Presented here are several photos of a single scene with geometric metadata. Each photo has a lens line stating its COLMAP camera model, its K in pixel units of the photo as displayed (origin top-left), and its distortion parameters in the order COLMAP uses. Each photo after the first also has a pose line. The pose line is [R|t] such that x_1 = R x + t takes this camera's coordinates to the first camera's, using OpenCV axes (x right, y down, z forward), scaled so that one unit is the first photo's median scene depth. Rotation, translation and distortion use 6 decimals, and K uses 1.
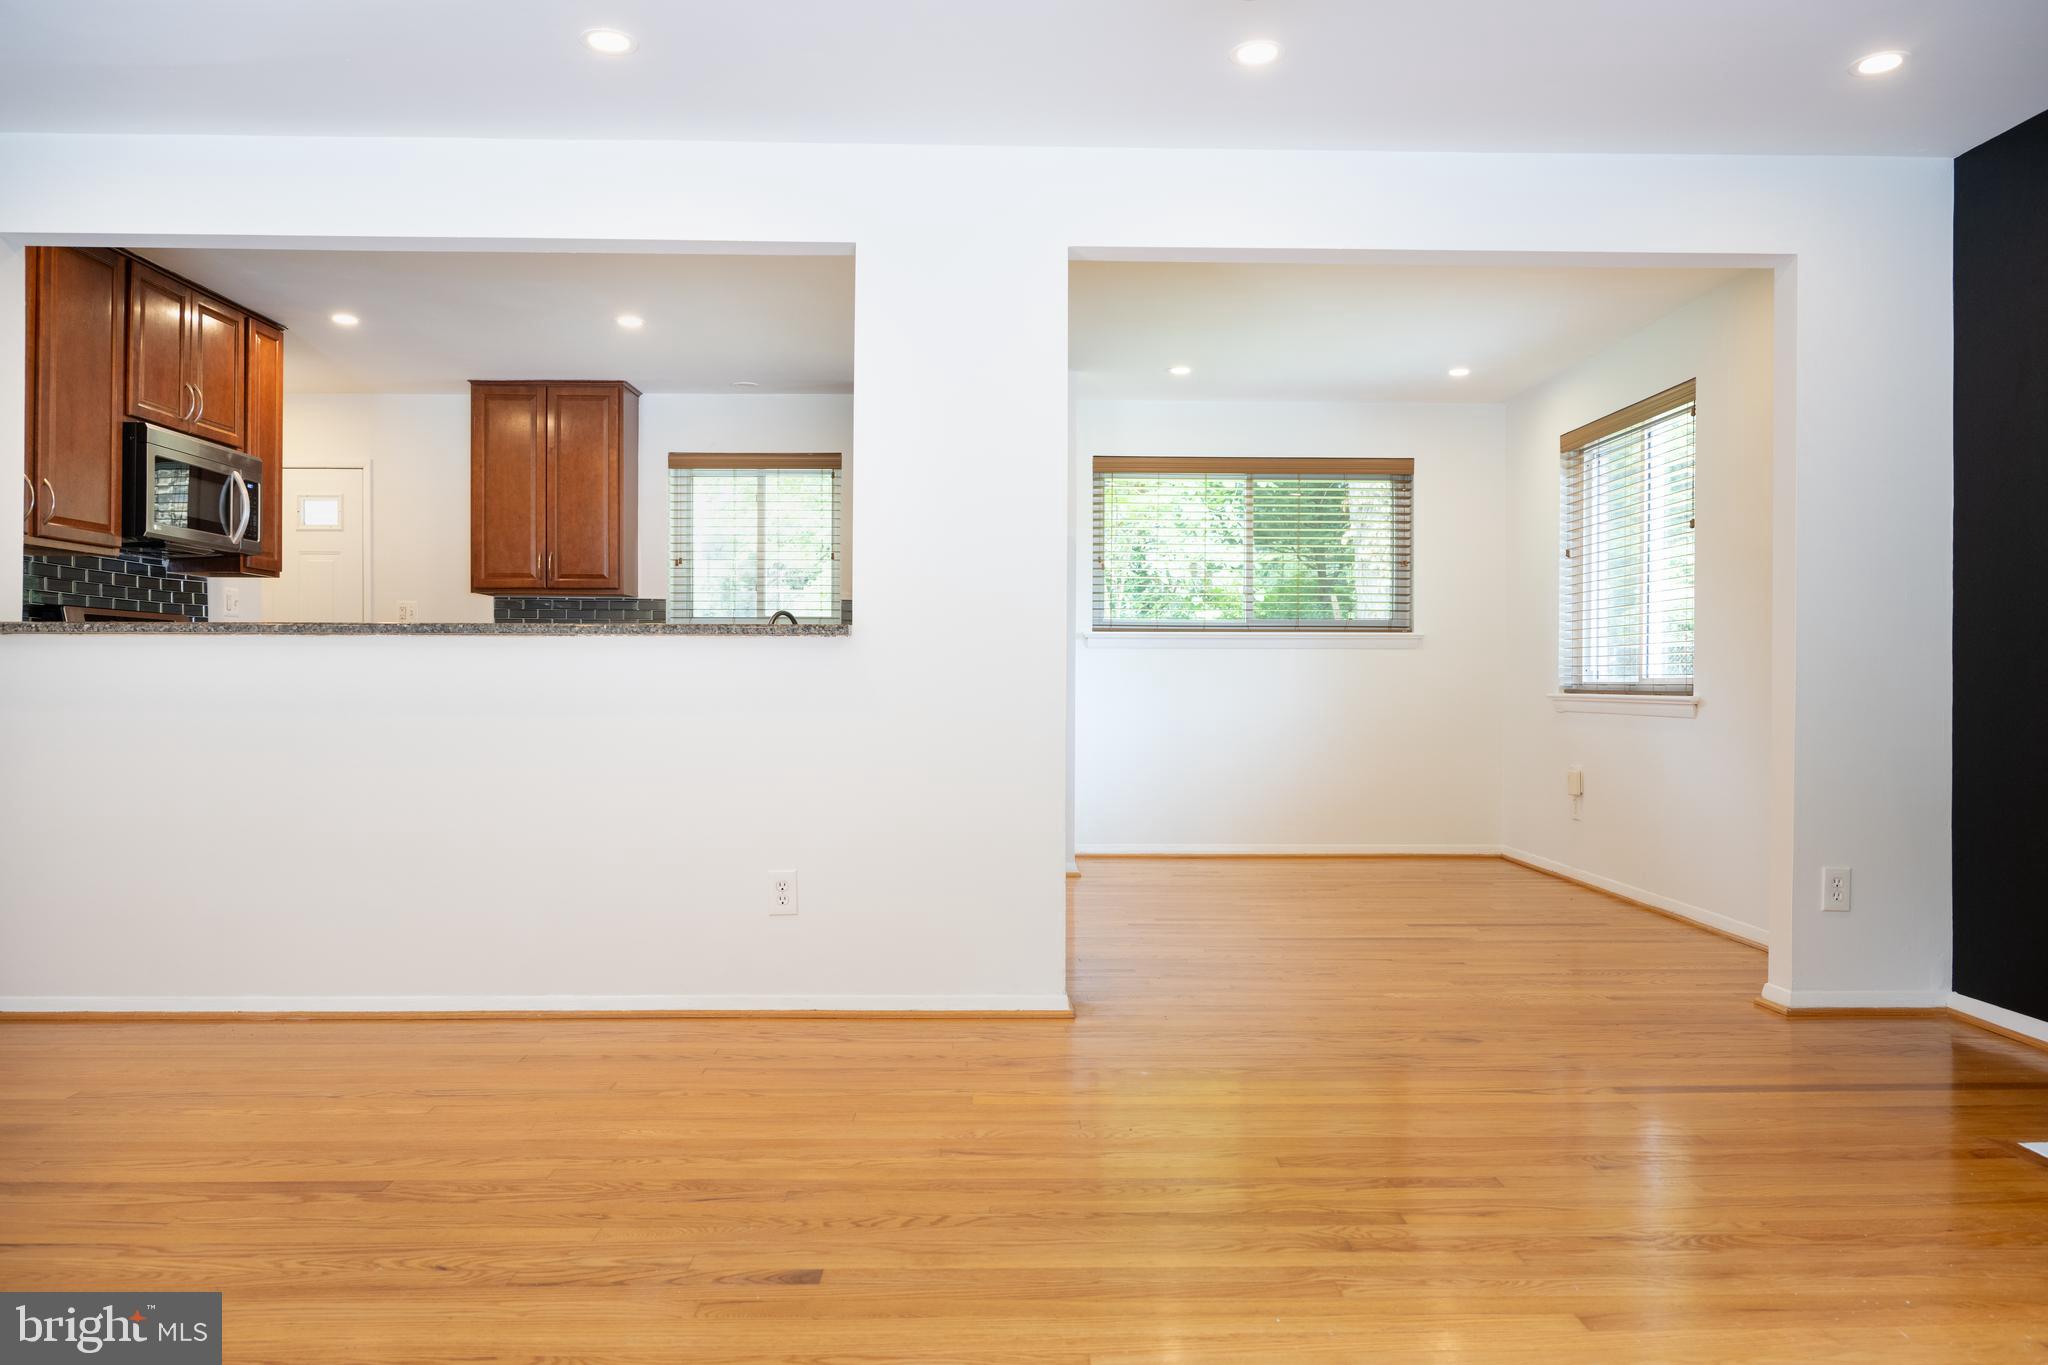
lens RADIAL K [[1386.5, 0, 1038.9], [0, 1386.5, 683.8], [0, 0, 1]] dist [0.001192, -0.002035]
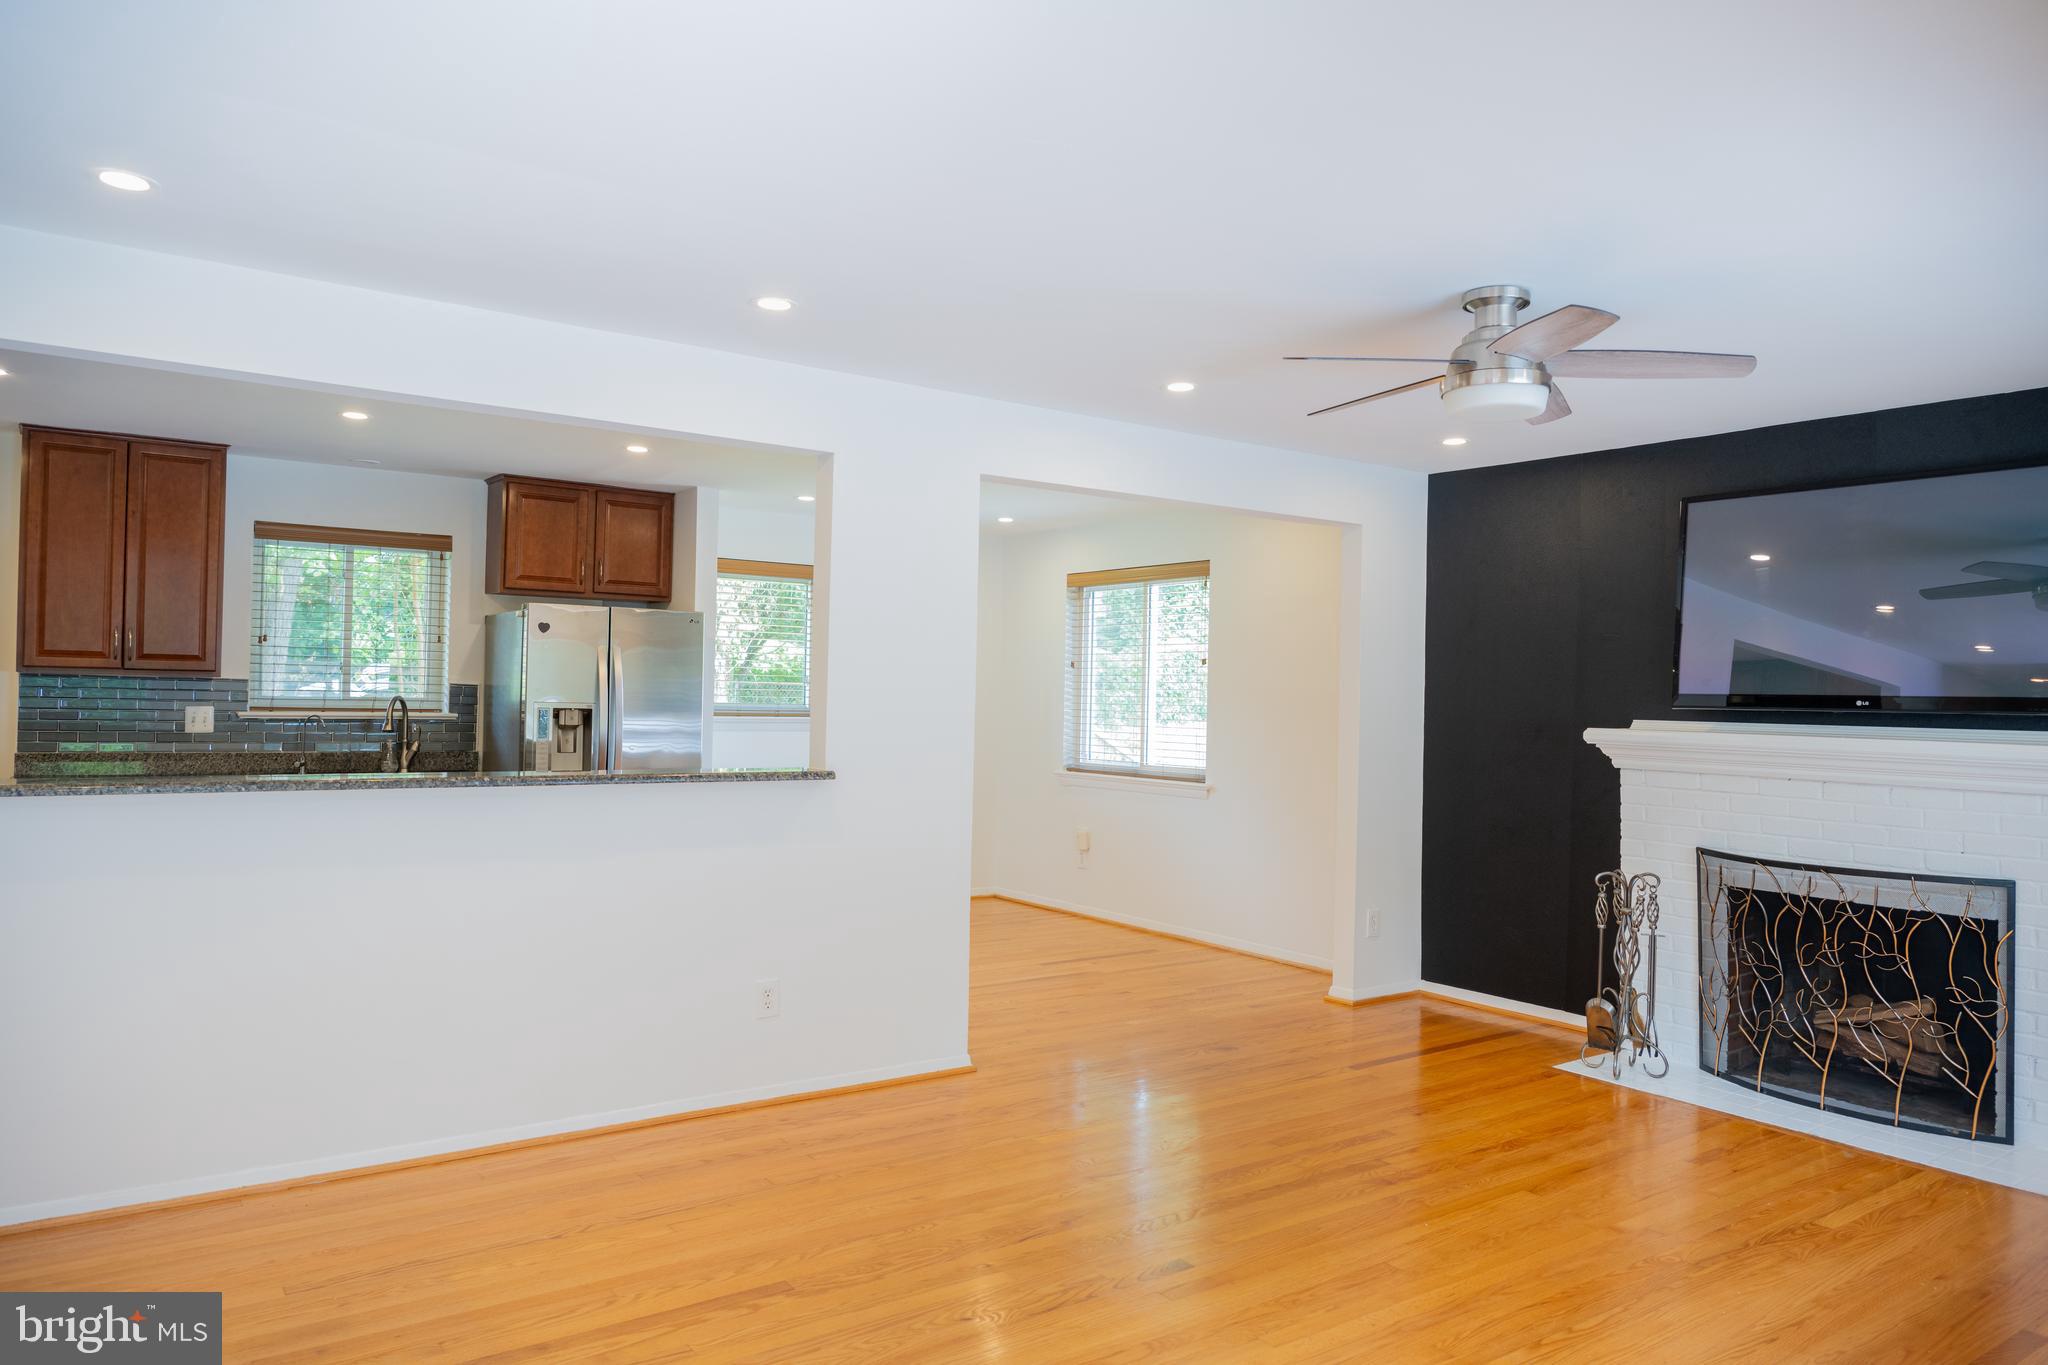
lens RADIAL K [[1366.0, 0, 1028.0], [0, 1366.0, 684.0], [0, 0, 1]] dist [-0.000373, -0.002781]
pose [[0.826830, 0.018833, 0.562136, -0.652240], [-0.015598, 0.999823, -0.010554, -0.105456], [-0.562235, -0.000041, 0.826977, -0.076764]]
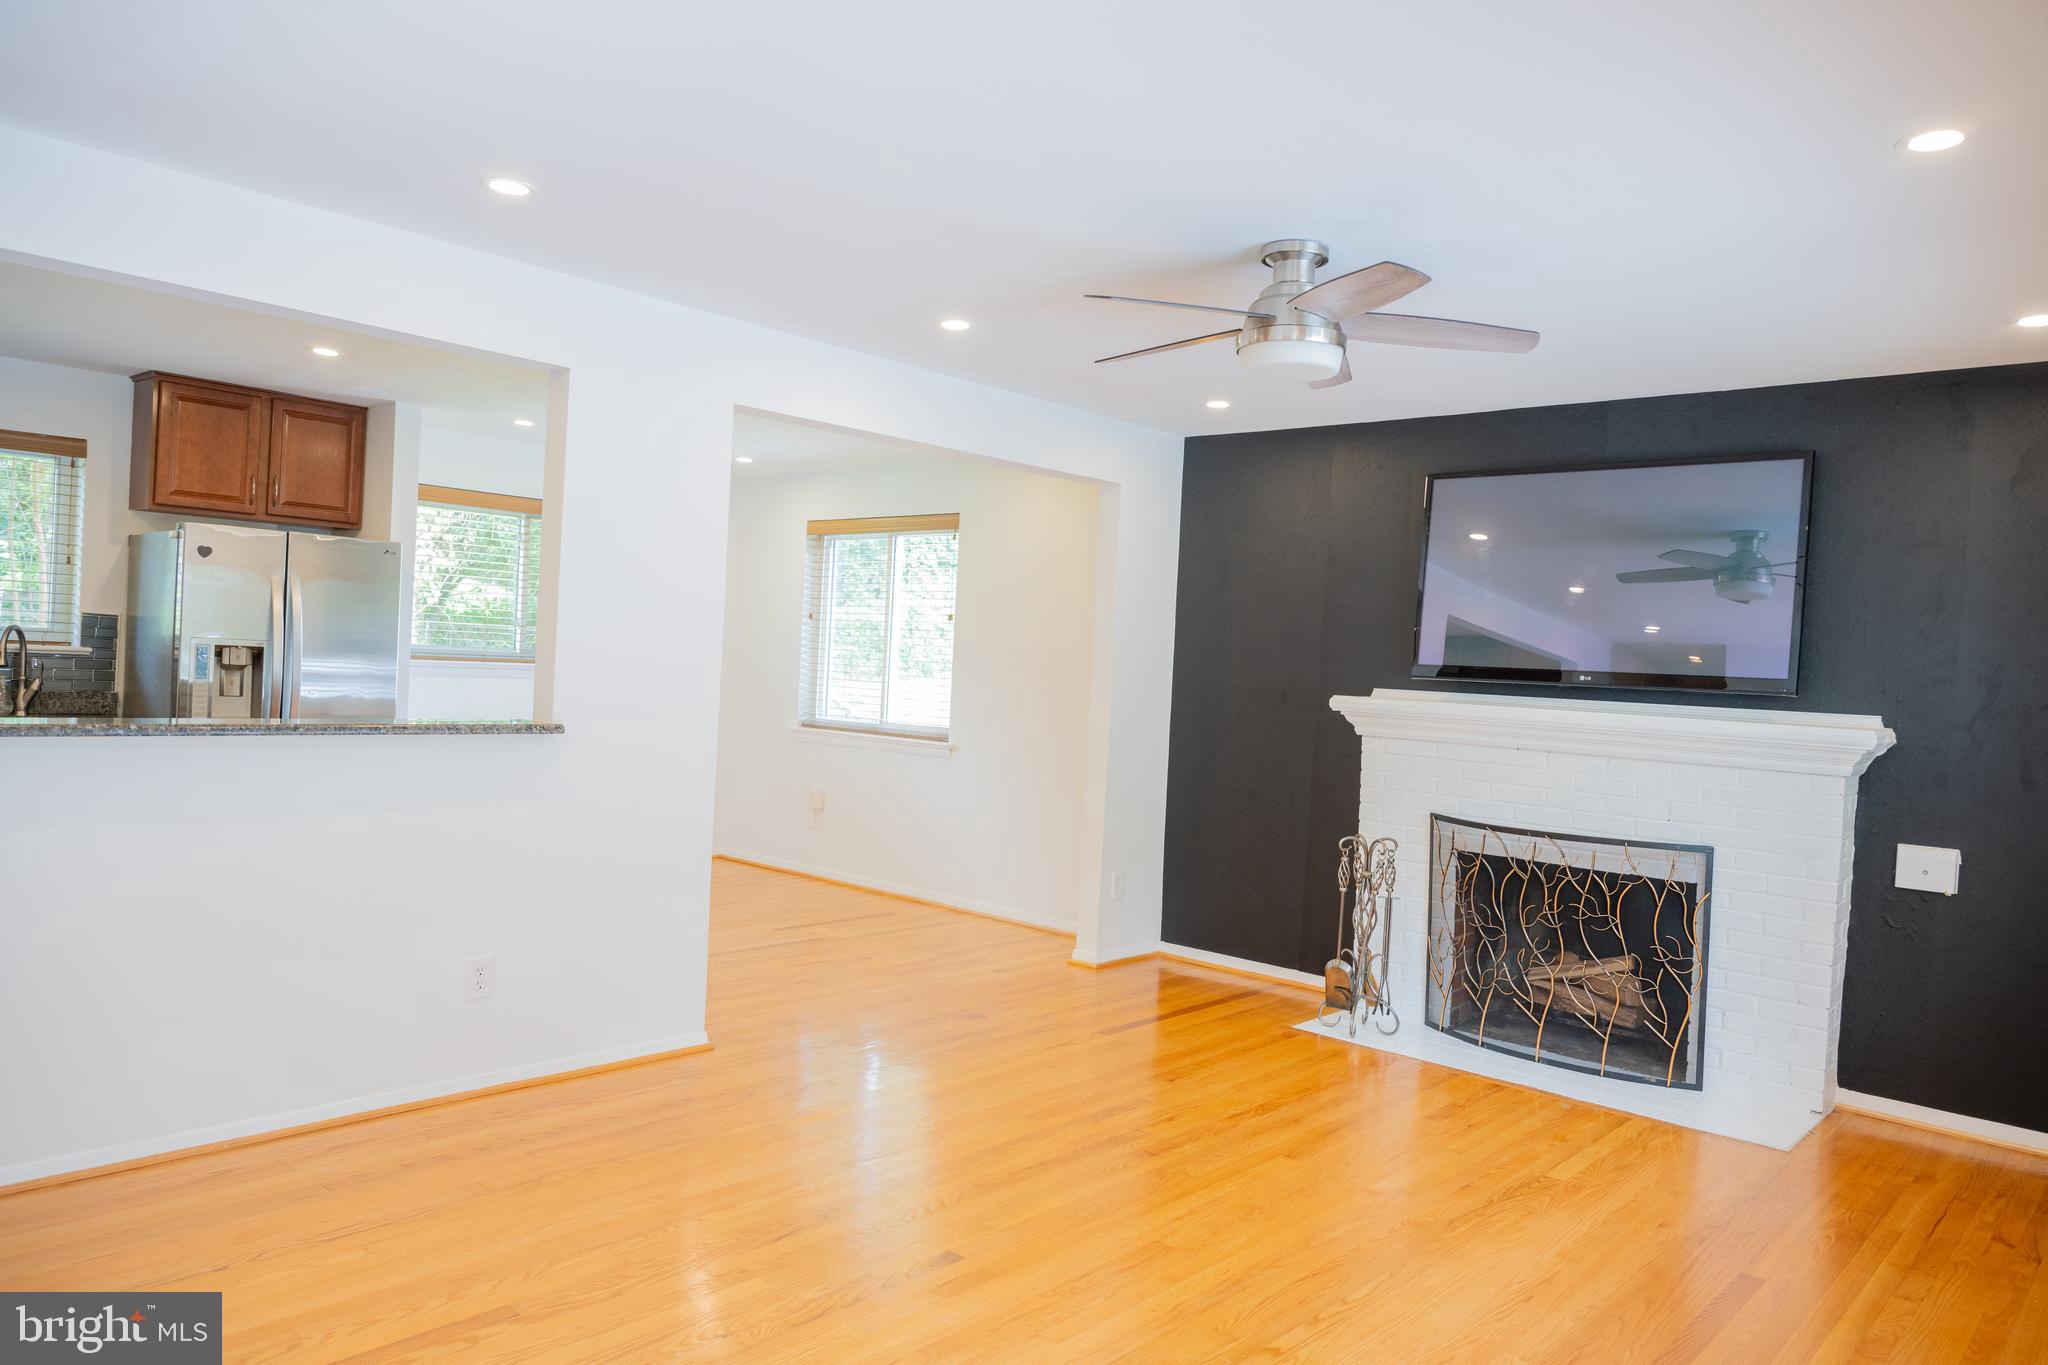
lens RADIAL K [[1366.0, 0, 1028.0], [0, 1366.0, 684.0], [0, 0, 1]] dist [-0.000373, -0.002781]
pose [[0.692380, 0.019587, 0.721267, -0.640899], [-0.044411, 0.998893, 0.015506, -0.103823], [-0.720165, -0.042768, 0.692484, 0.000221]]
